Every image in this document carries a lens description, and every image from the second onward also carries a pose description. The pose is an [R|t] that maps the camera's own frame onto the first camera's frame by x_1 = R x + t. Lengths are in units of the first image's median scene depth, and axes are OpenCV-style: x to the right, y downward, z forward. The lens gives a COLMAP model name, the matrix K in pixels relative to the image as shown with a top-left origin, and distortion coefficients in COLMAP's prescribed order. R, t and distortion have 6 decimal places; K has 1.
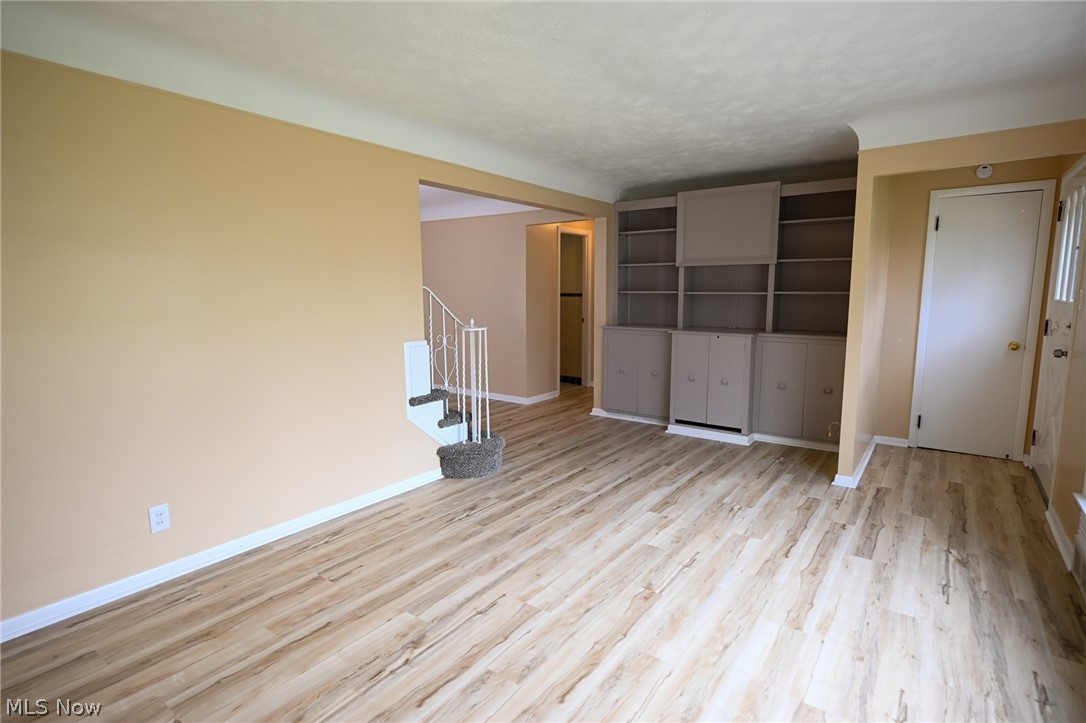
lens RADIAL K [[544.8, 0, 543.0], [0, 544.8, 361.5], [0, 0, 1]] dist [-0.001169, 0.000016]
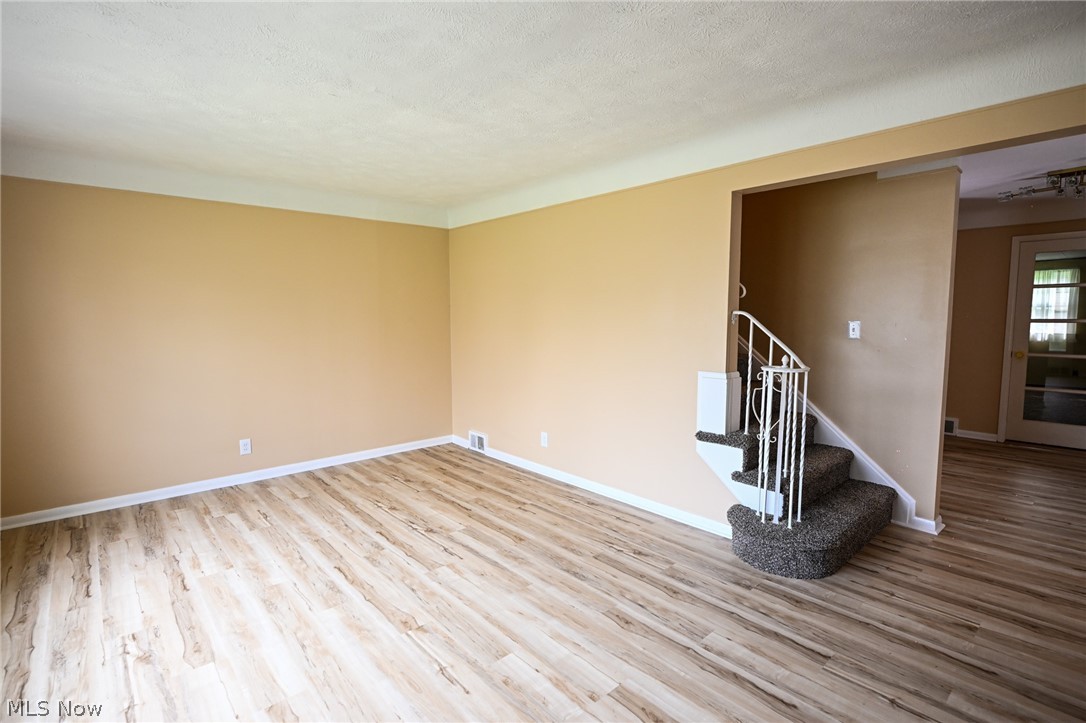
lens RADIAL K [[519.5, 0, 543.0], [0, 519.5, 361.5], [0, 0, 1]] dist [-0.002201, -0.000254]
pose [[-0.204981, 0.092020, -0.974431, 0.803565], [-0.125974, 0.984810, 0.119500, -0.147395], [0.970625, 0.147248, -0.190275, 1.061696]]
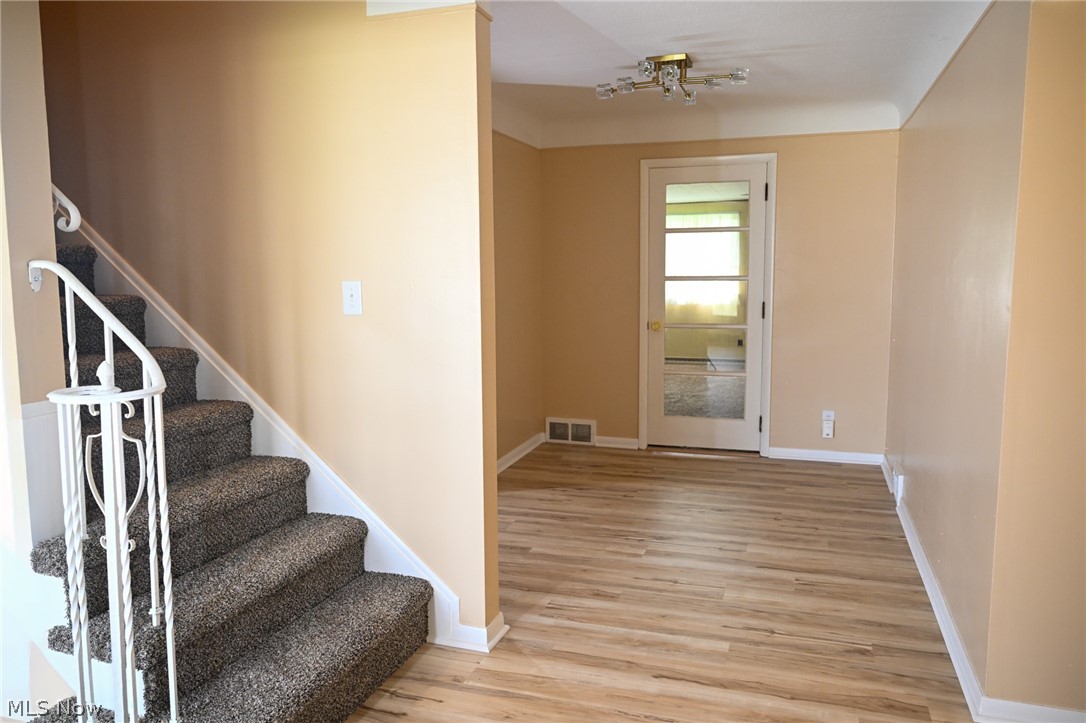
lens RADIAL K [[792.5, 0, 543.0], [0, 792.5, 361.5], [0, 0, 1]] dist [0.000116, 0.000385]
pose [[0.310694, 0.109321, -0.944202, 0.503292], [-0.120608, 0.989869, 0.074922, -0.189237], [0.942827, 0.090601, 0.320732, 1.421818]]
